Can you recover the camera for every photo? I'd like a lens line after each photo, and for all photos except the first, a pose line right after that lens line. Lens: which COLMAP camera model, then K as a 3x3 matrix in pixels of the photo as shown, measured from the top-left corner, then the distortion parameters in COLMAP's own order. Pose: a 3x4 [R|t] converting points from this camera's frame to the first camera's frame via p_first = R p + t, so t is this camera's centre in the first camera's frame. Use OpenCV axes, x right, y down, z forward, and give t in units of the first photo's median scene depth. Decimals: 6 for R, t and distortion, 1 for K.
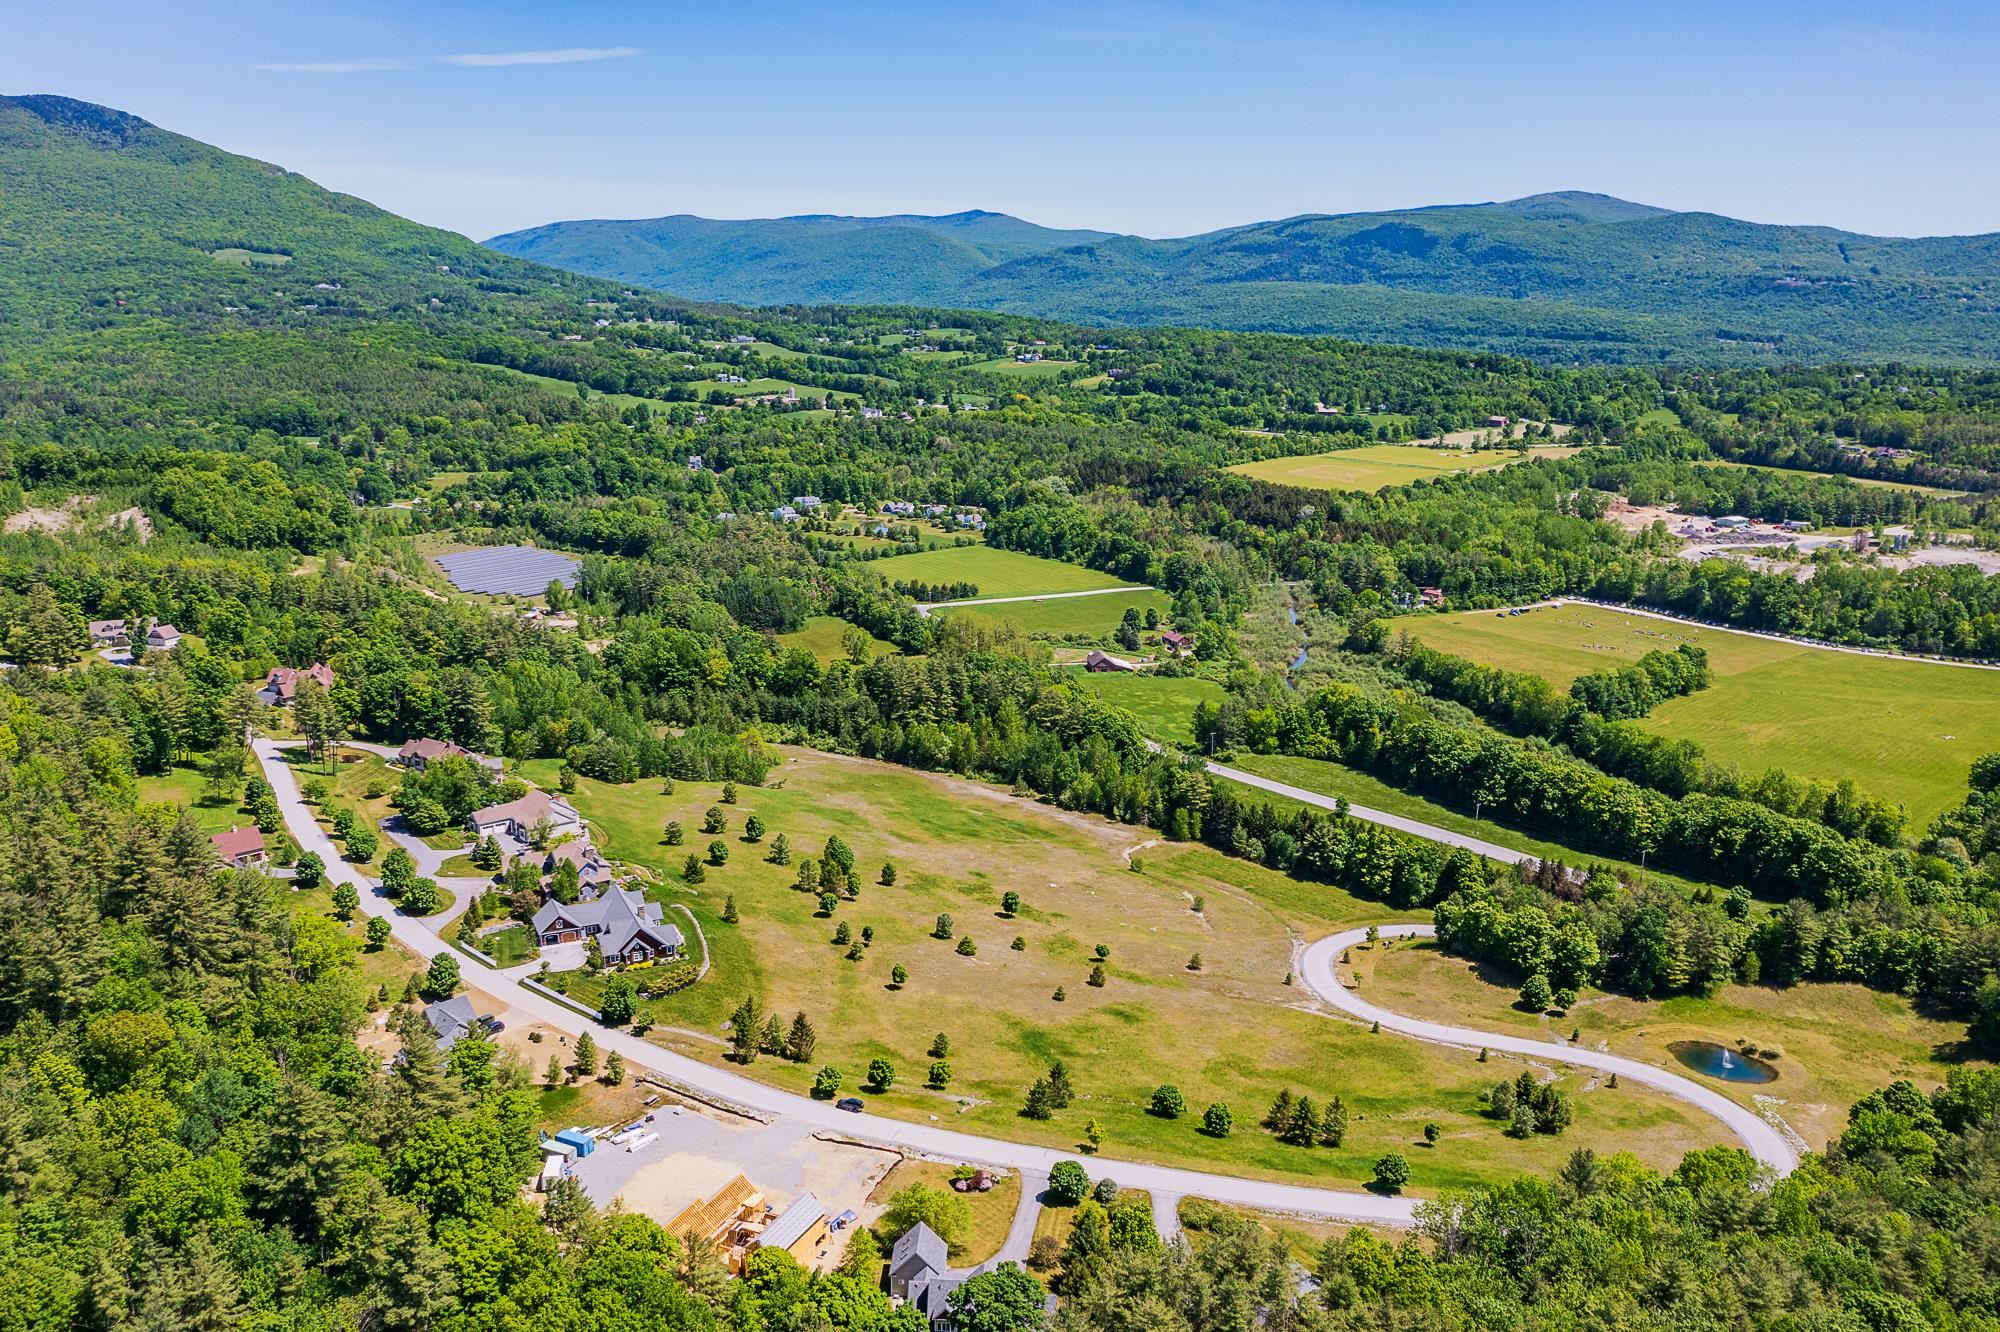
lens RADIAL K [[1549.9, 0, 998.6], [0, 1549.9, 659.8], [0, 0, 1]] dist [-0.004331, 0.005790]
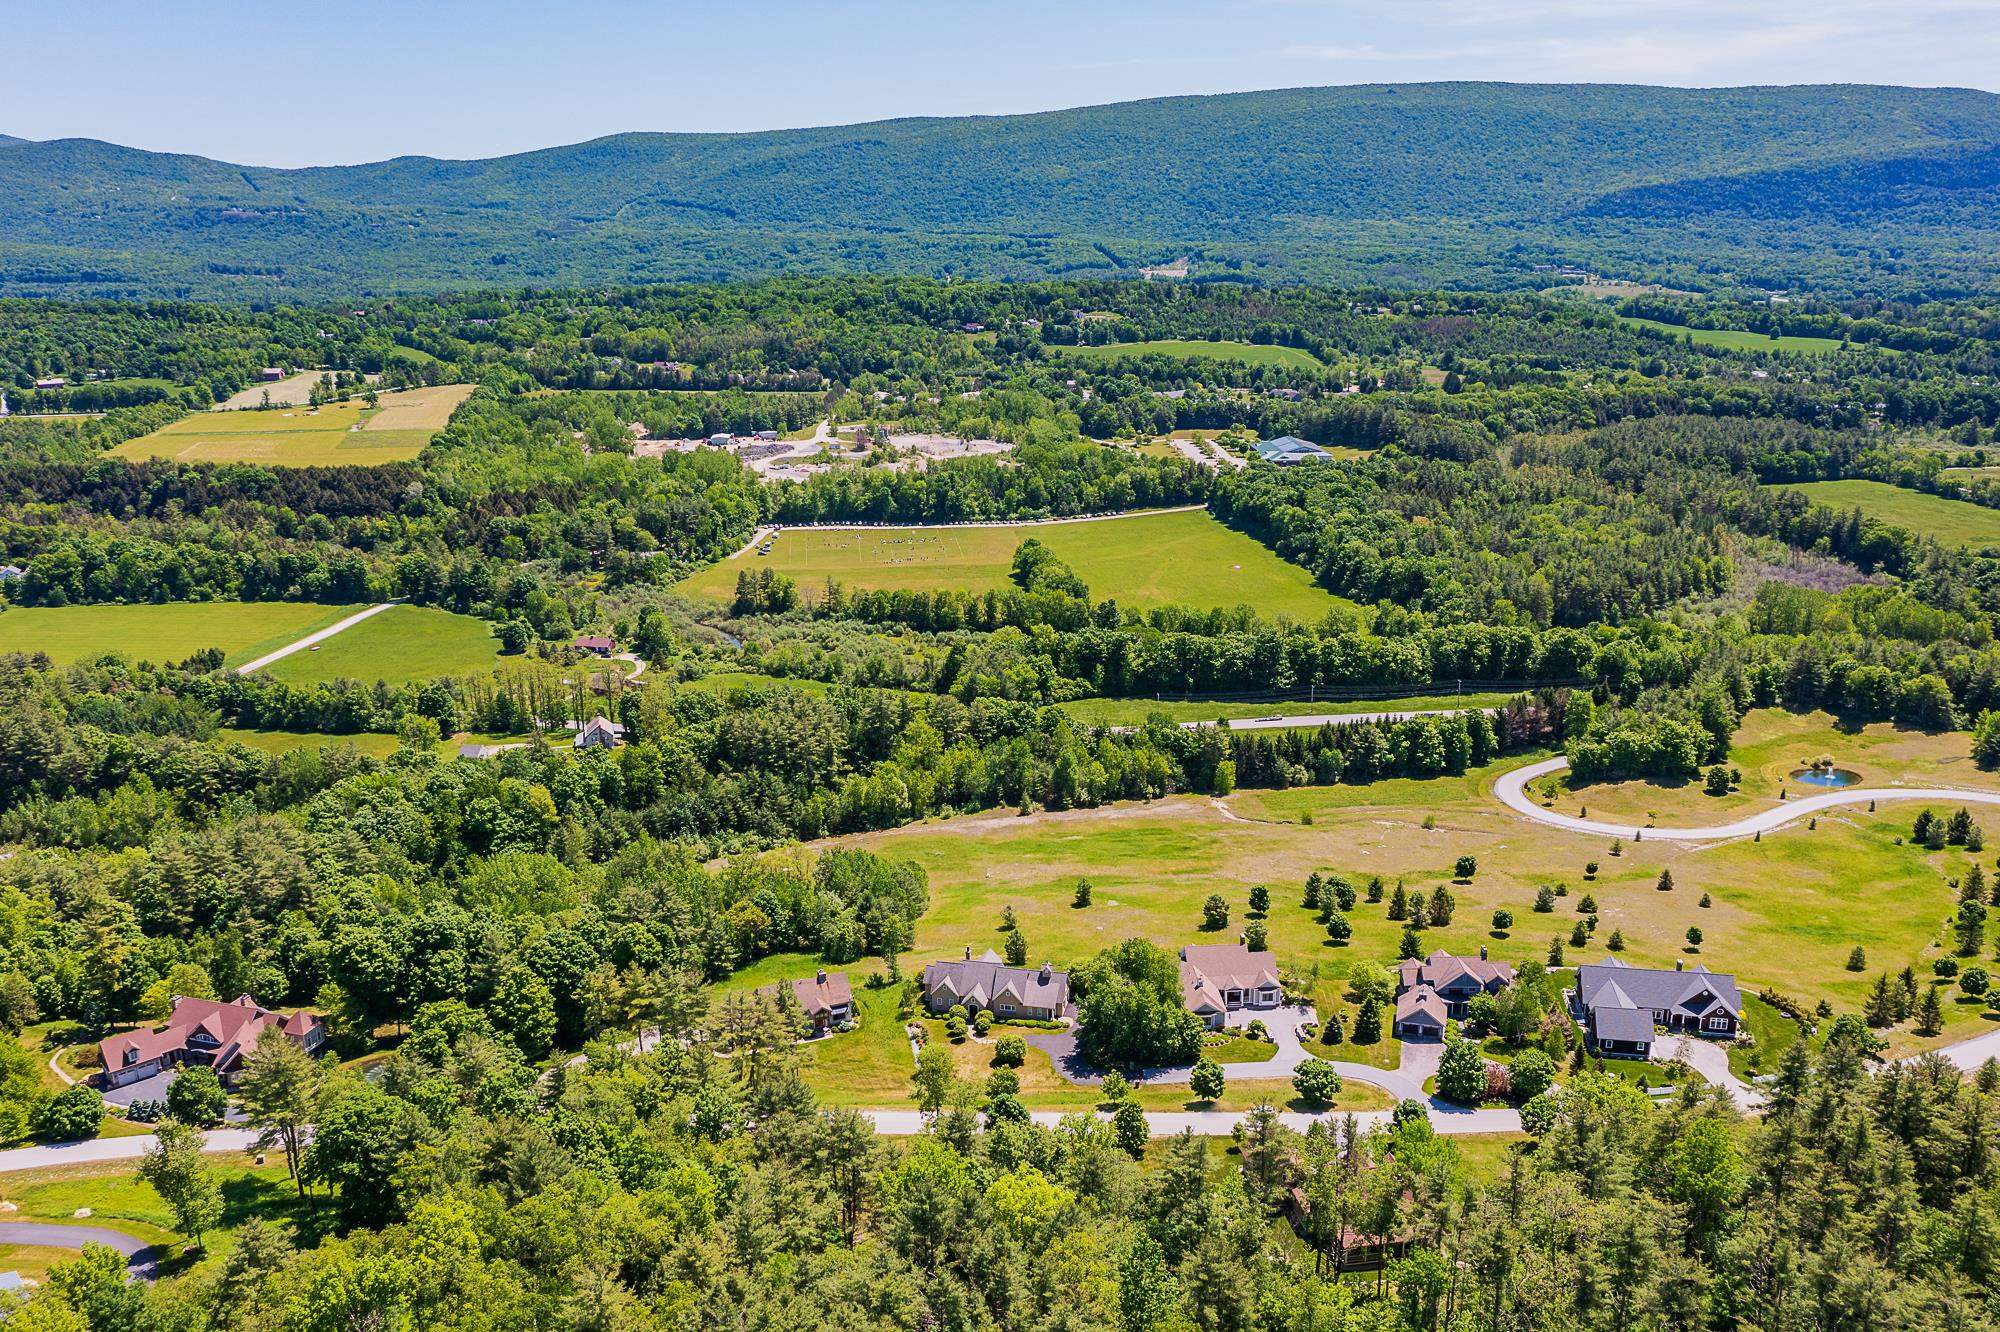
lens RADIAL K [[1549.9, 0, 999.2], [0, 1549.9, 666.8], [0, 0, 1]] dist [-0.004331, 0.005790]
pose [[0.580476, -0.243616, 0.776981, -0.243351], [0.207364, 0.966963, 0.148263, -0.047118], [-0.787431, 0.075054, 0.611816, 0.168976]]
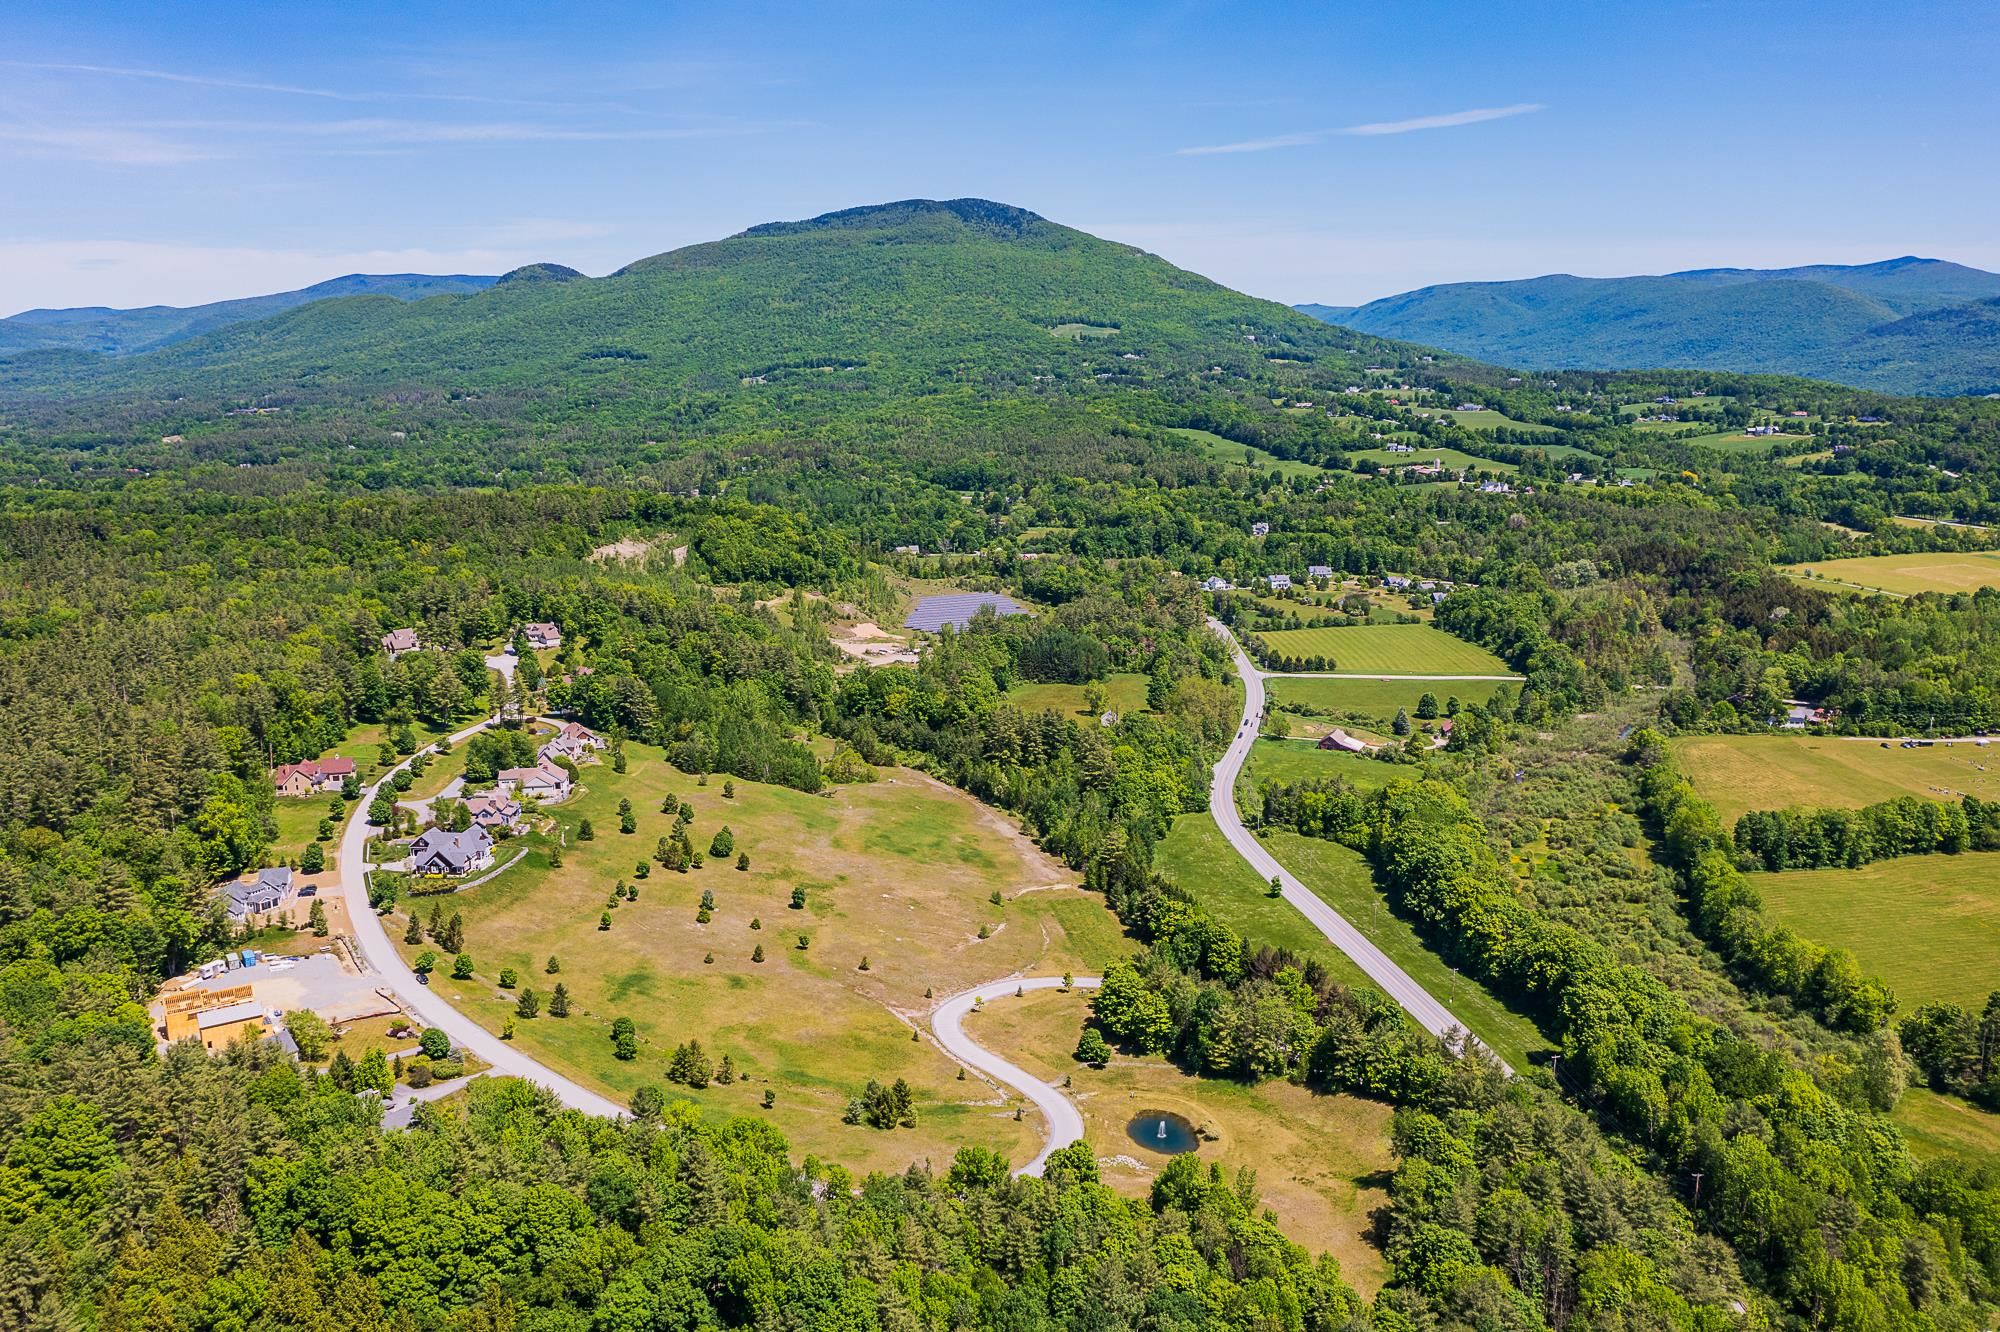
lens RADIAL K [[1549.9, 0, 1010.1], [0, 1549.9, 671.4], [0, 0, 1]] dist [-0.004331, 0.005790]
pose [[0.862103, 0.090338, -0.498616, 0.205790], [-0.105639, 0.994401, -0.002487, -0.010056], [0.495600, 0.054818, 0.866819, 0.000559]]
